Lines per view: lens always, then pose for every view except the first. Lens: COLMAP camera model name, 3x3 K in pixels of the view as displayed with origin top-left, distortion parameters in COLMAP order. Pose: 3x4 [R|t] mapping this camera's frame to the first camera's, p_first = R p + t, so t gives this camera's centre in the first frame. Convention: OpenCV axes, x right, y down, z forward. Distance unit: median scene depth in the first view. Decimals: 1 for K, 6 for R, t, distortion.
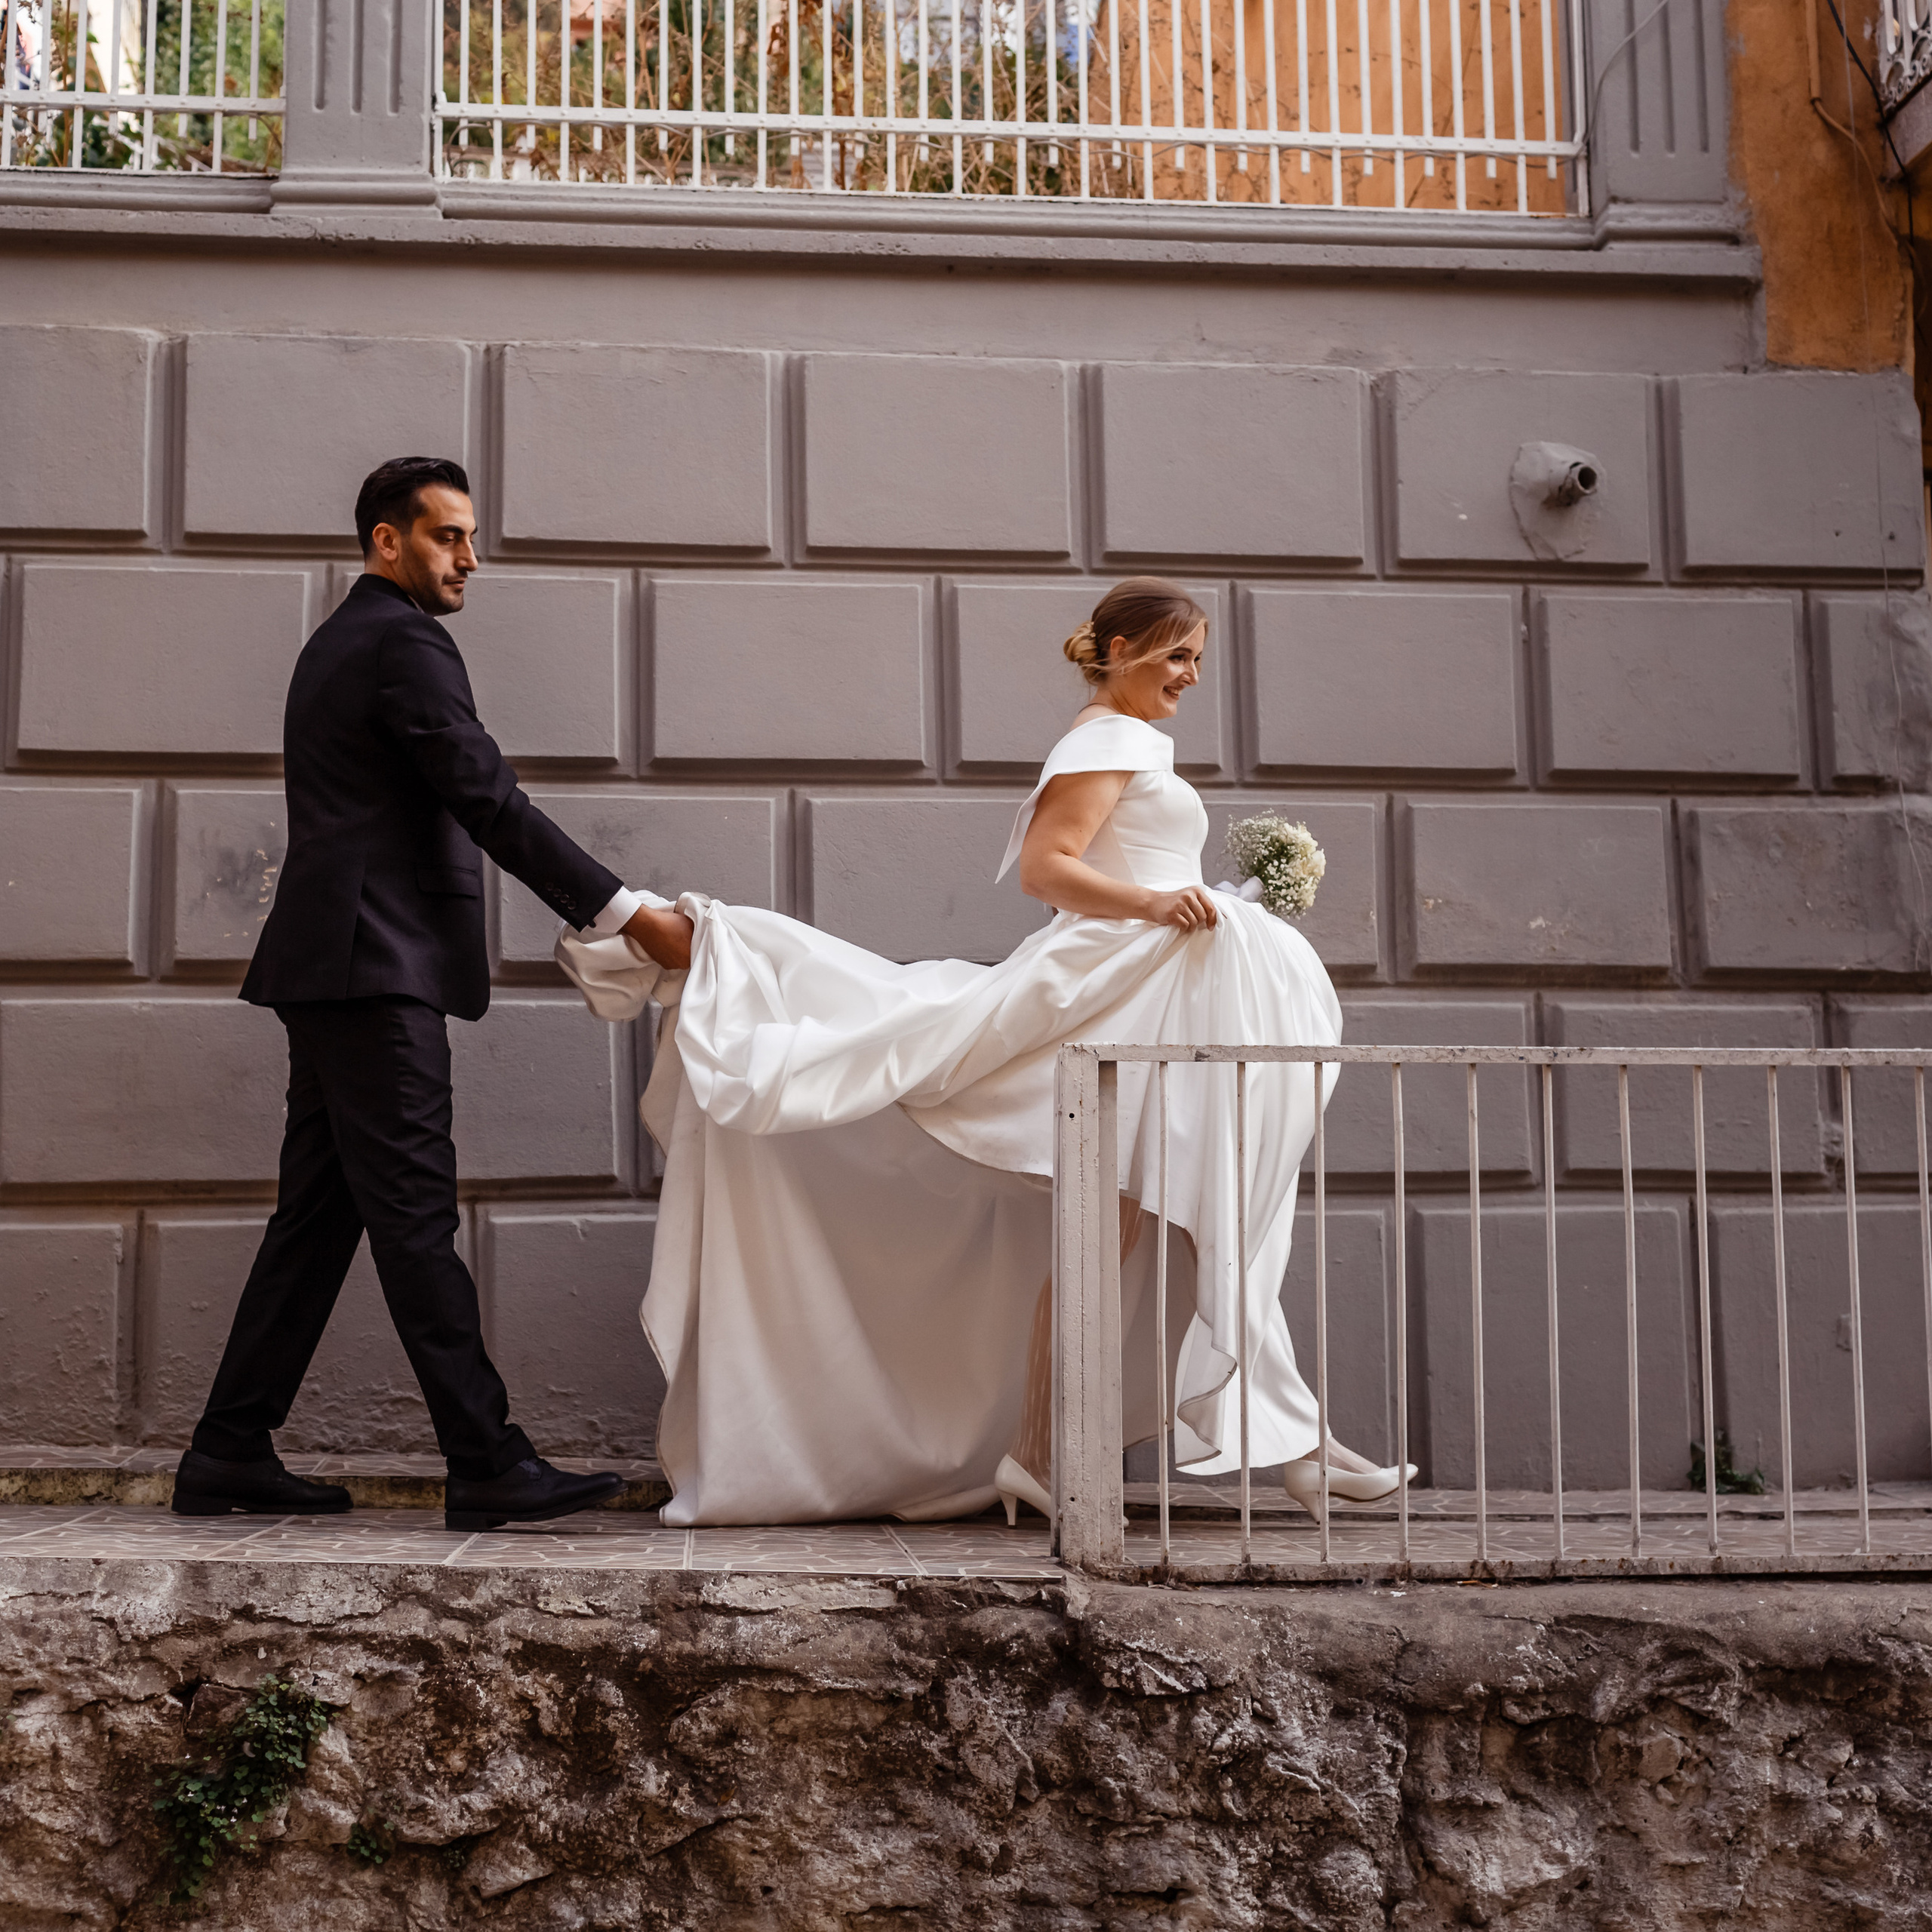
lens RADIAL K [[2753.2, 0, 966.0], [0, 2753.2, 966.0], [0, 0, 1]] dist [0.002487, 0.017174]
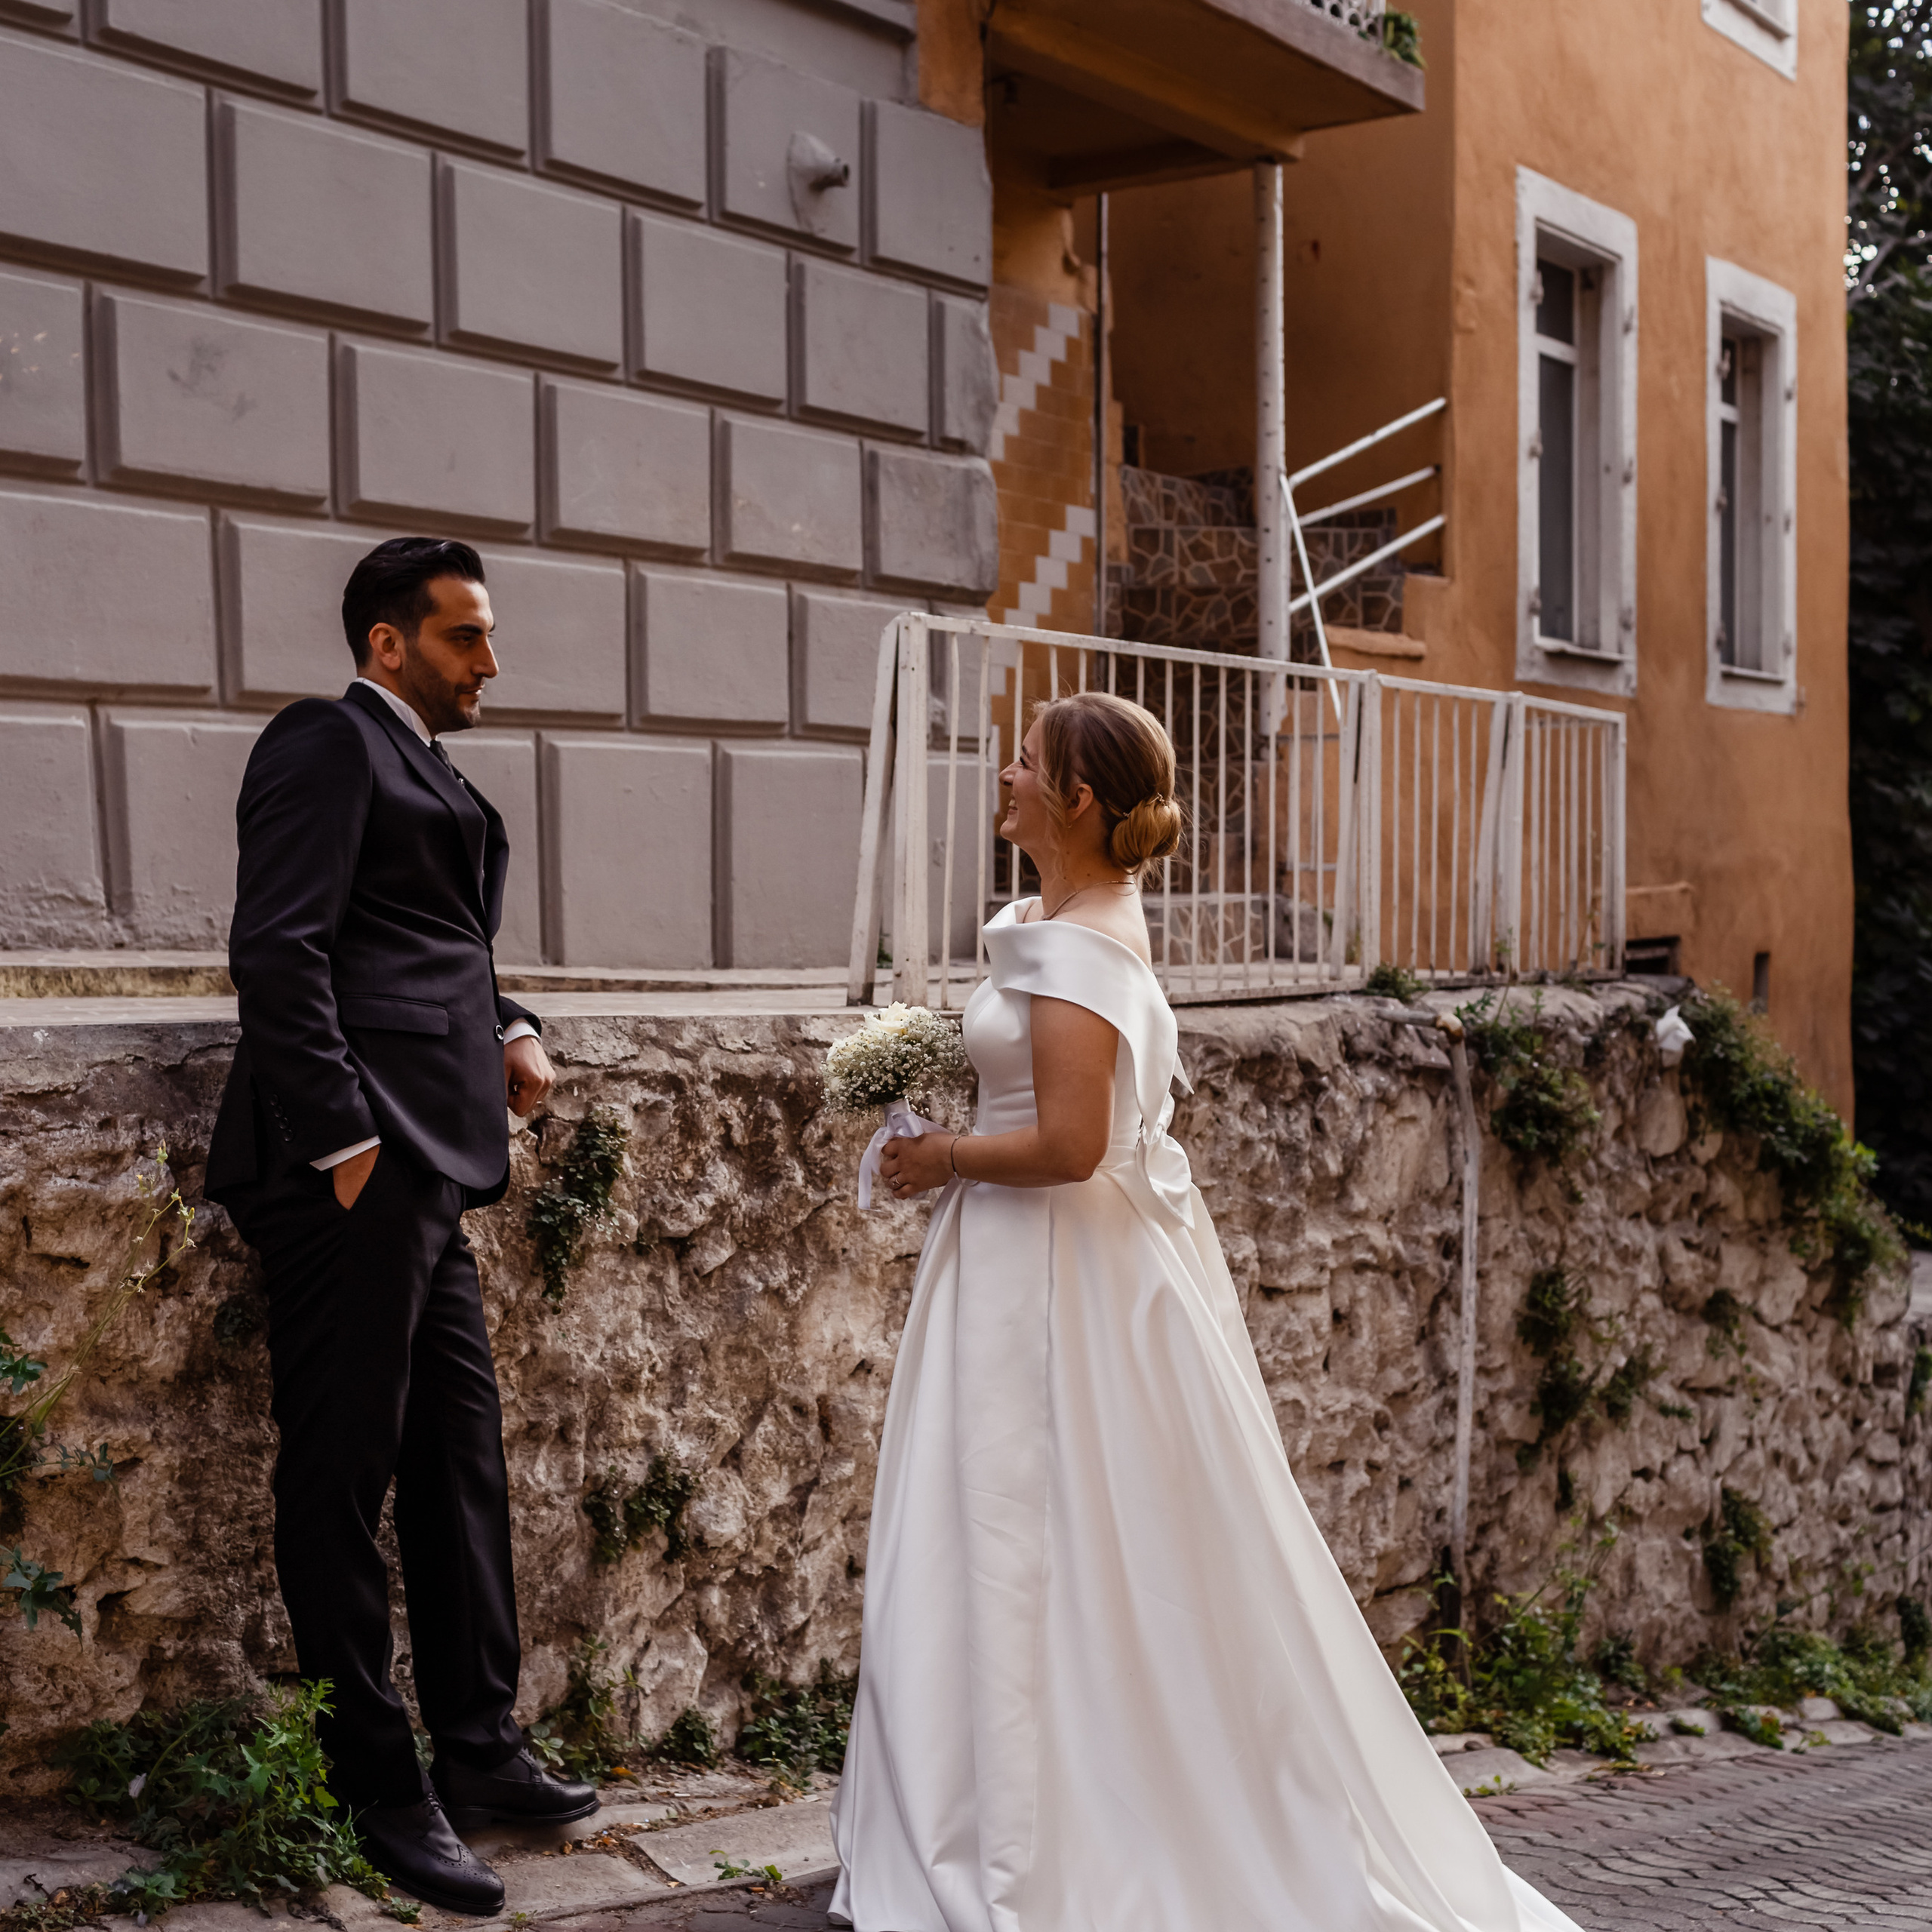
lens RADIAL K [[2753.2, 0, 966.0], [0, 2753.2, 966.0], [0, 0, 1]] dist [0.002487, 0.017174]
pose [[0.671344, -0.017484, 0.740940, -0.729804], [-0.099491, 0.988547, 0.113474, 0.034607], [-0.734438, -0.149897, 0.661916, 0.081862]]
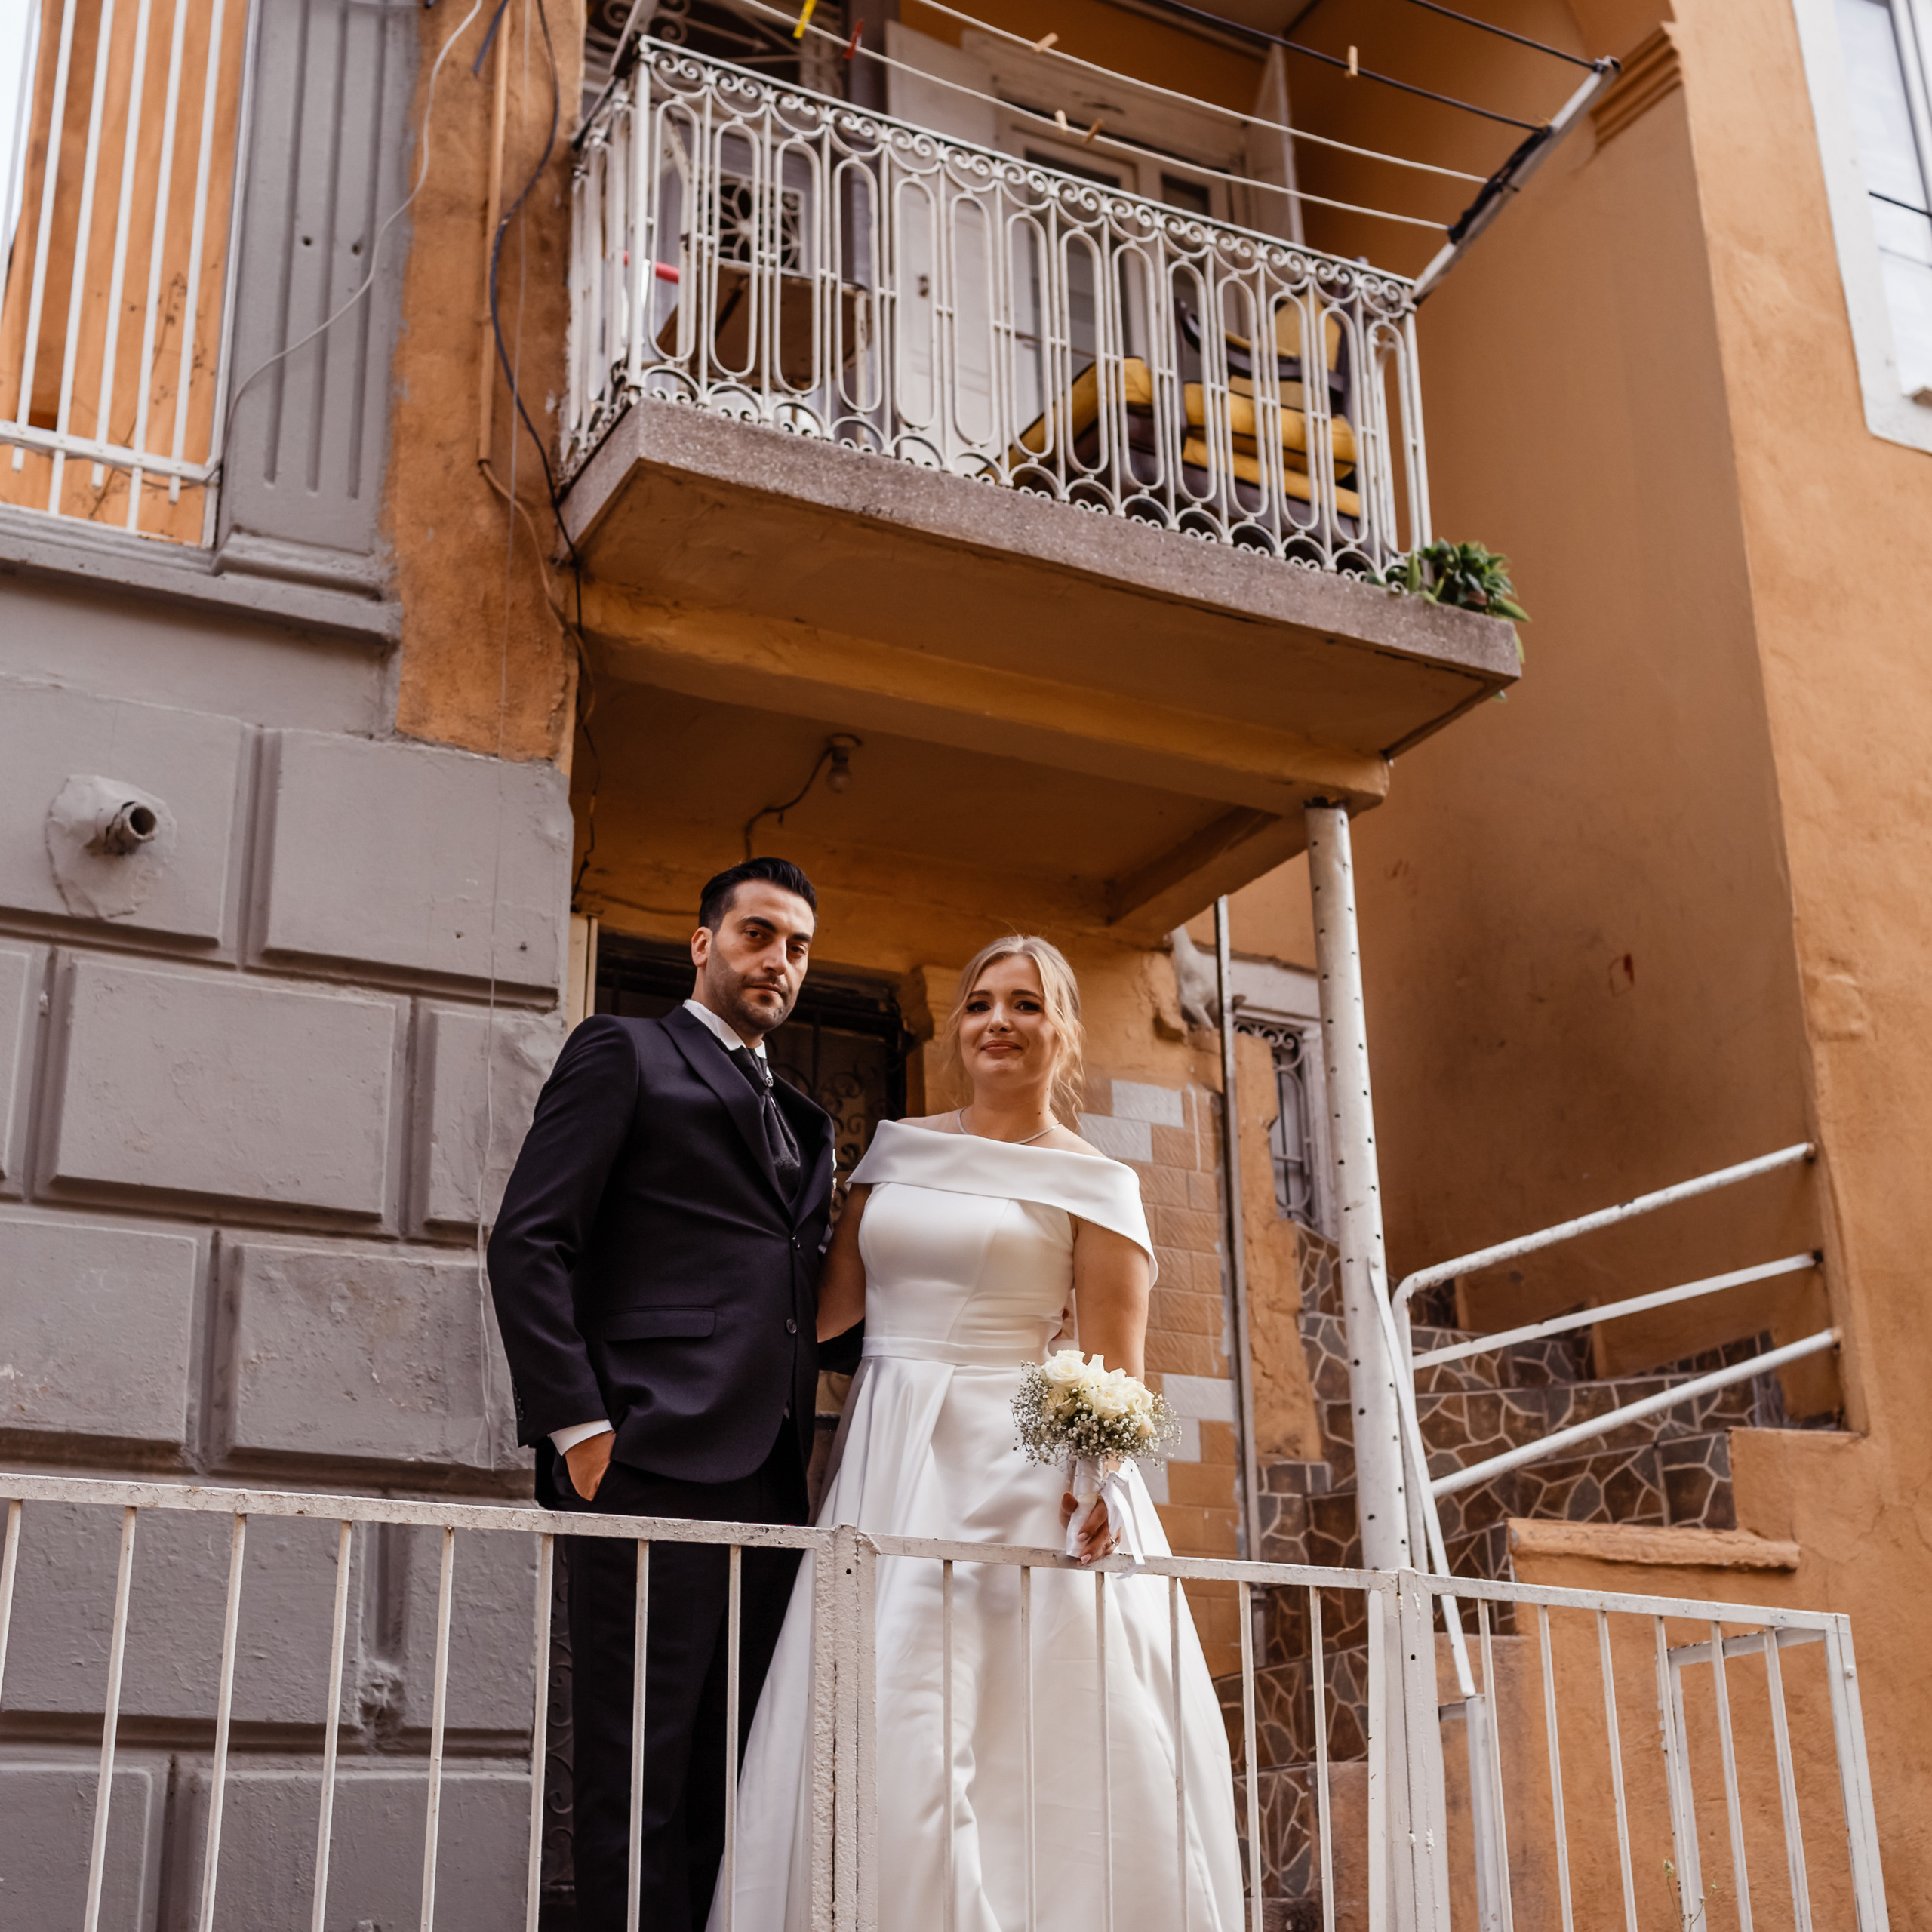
lens RADIAL K [[2753.2, 0, 966.0], [0, 2753.2, 966.0], [0, 0, 1]] dist [0.002487, 0.017174]
pose [[0.933081, 0.119062, 0.339389, 0.197460], [-0.034438, 0.968859, -0.245208, 0.056109], [-0.358015, 0.217111, 0.908124, 0.212795]]
